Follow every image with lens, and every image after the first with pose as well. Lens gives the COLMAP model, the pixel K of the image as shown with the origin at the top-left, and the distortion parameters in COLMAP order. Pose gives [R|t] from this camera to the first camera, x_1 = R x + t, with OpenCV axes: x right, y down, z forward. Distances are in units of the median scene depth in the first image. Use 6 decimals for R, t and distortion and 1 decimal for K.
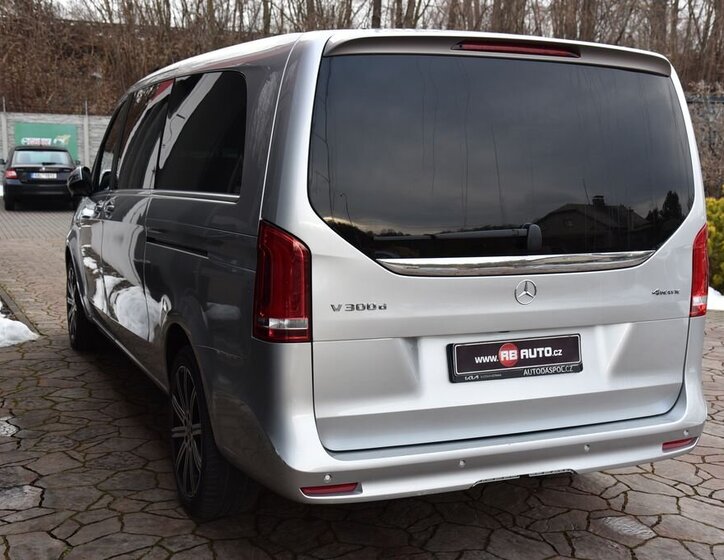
lens RADIAL K [[903.1, 0, 362.0], [0, 903.1, 280.0], [0, 0, 1]] dist [0.086789, 0.021222]
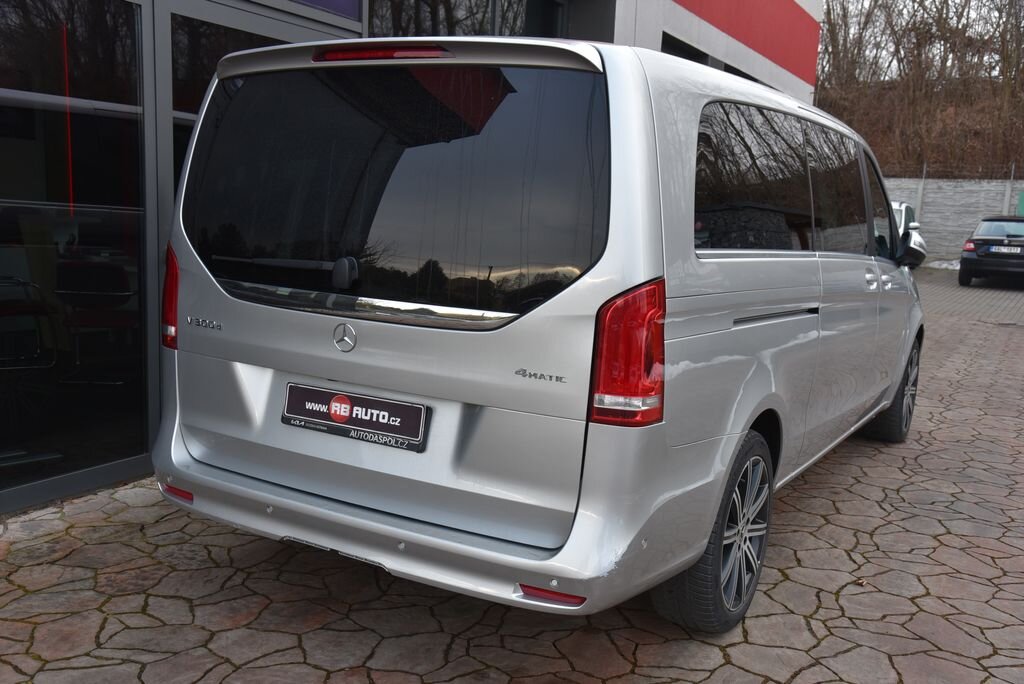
lens RADIAL K [[951.0, 0, 512.0], [0, 951.0, 342.0], [0, 0, 1]] dist [-0.000009, 0.102975]
pose [[0.594740, 0.128859, -0.793524, 0.960381], [-0.143492, 0.988235, 0.052931, -0.051429], [0.791008, 0.082385, 0.606233, 0.565239]]
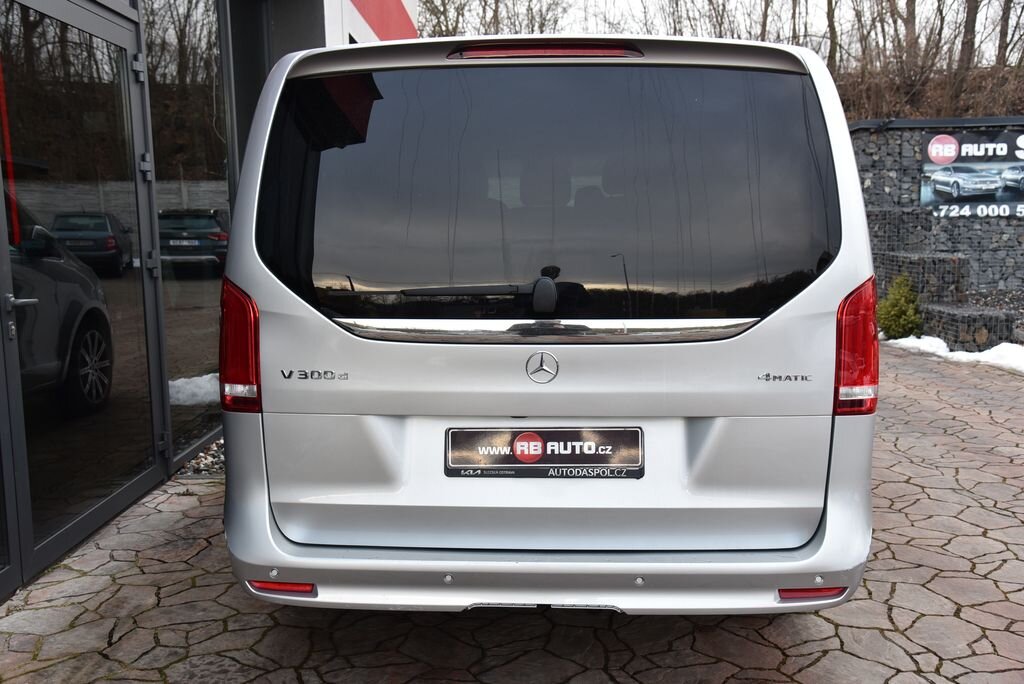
lens RADIAL K [[977.2, 0, 512.0], [0, 977.2, 342.0], [0, 0, 1]] dist [-0.004126, 0.138262]
pose [[0.901470, 0.036262, -0.431319, 0.498348], [-0.036323, 0.999307, 0.008098, -0.013212], [0.431314, 0.008366, 0.902163, 0.238419]]
